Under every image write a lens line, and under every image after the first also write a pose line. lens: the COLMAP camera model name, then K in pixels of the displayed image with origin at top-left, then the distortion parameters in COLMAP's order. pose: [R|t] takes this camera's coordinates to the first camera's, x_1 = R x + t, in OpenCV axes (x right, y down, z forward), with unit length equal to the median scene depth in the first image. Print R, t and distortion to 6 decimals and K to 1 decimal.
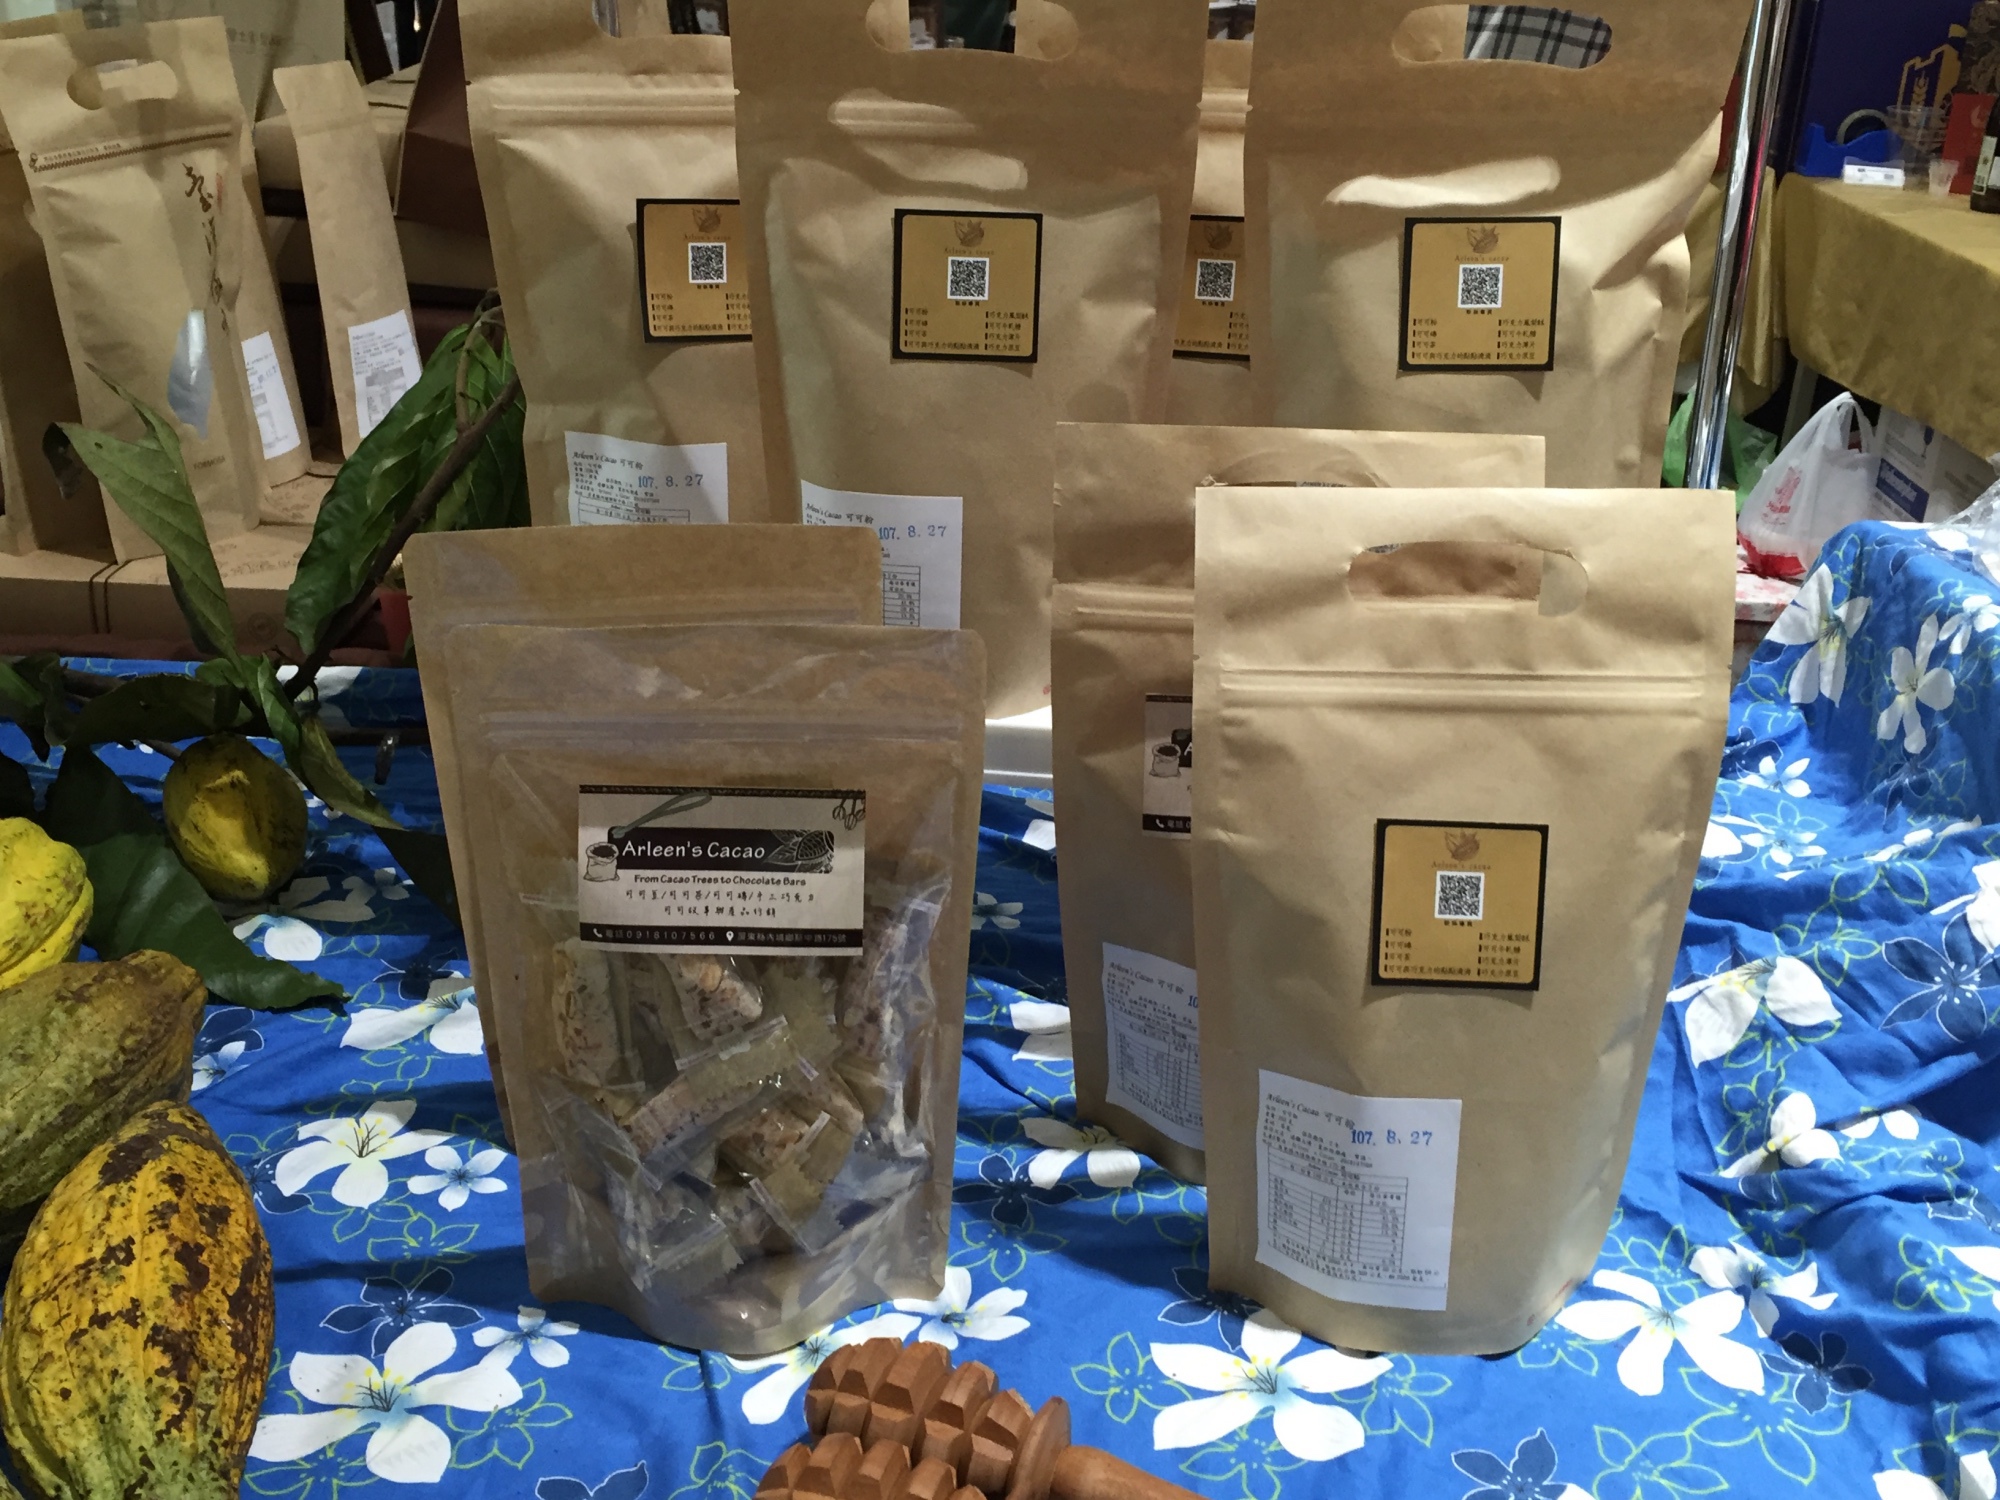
lens RADIAL K [[2174.8, 0, 1008.7], [0, 2174.8, 751.9], [0, 0, 1]] dist [0.078714, 0.000000]
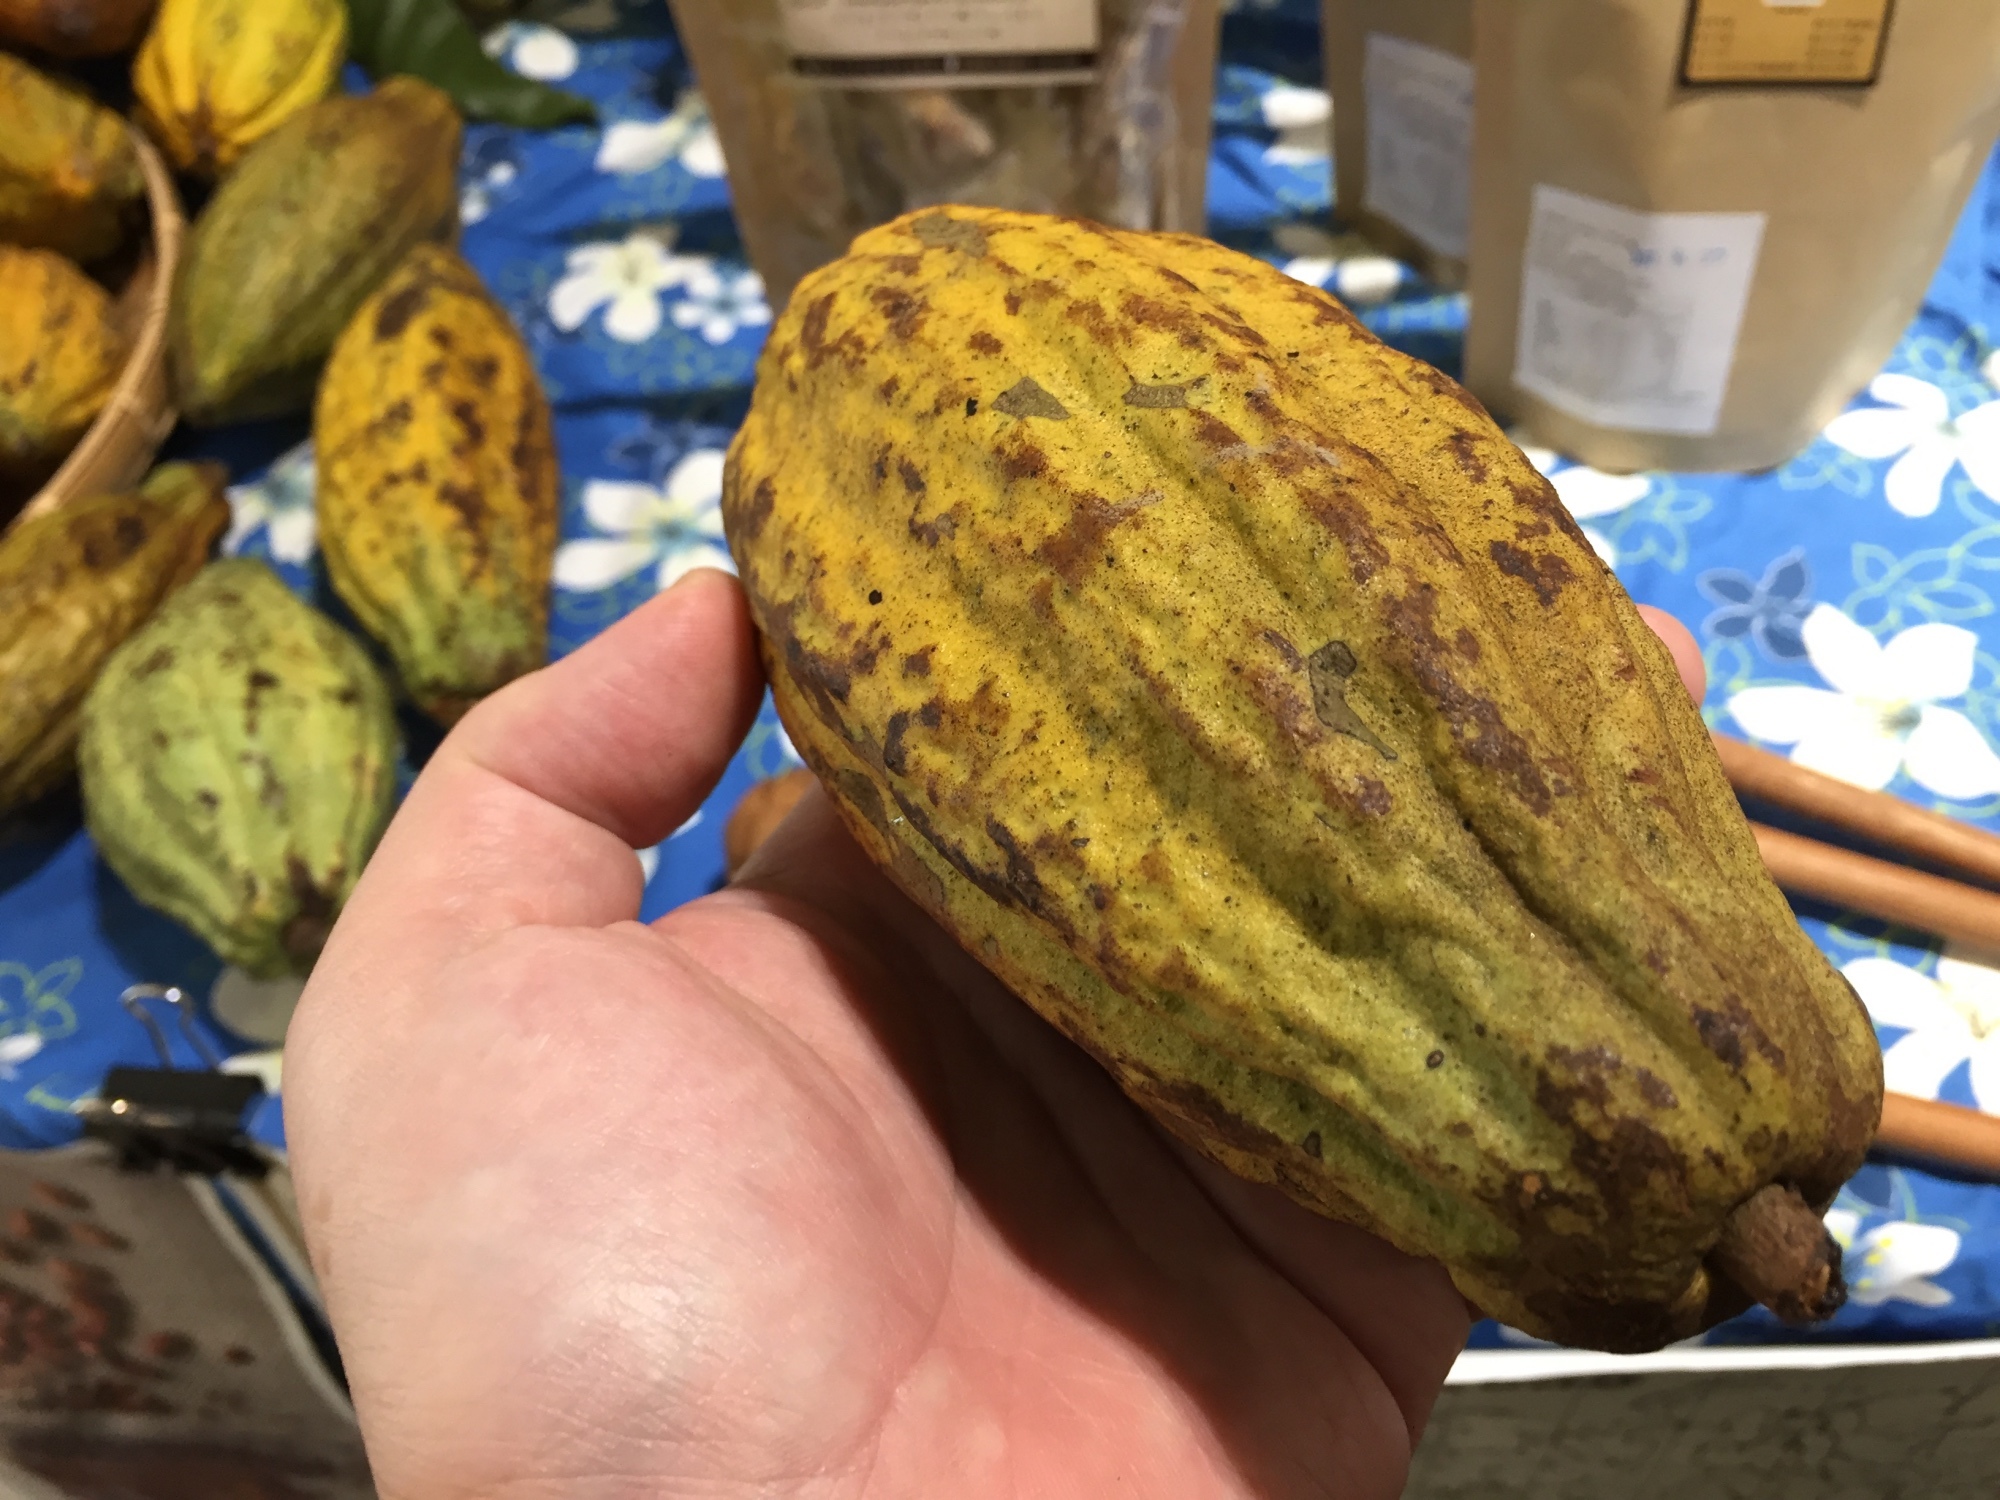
lens RADIAL K [[1832.6, 0, 996.2], [0, 1832.6, 765.3], [0, 0, 1]] dist [0.072071, -0.100422]
pose [[0.989178, 0.012189, -0.146210, 0.007411], [0.059707, 0.876848, 0.477046, -0.025437], [0.134019, -0.480614, 0.866631, 0.179689]]
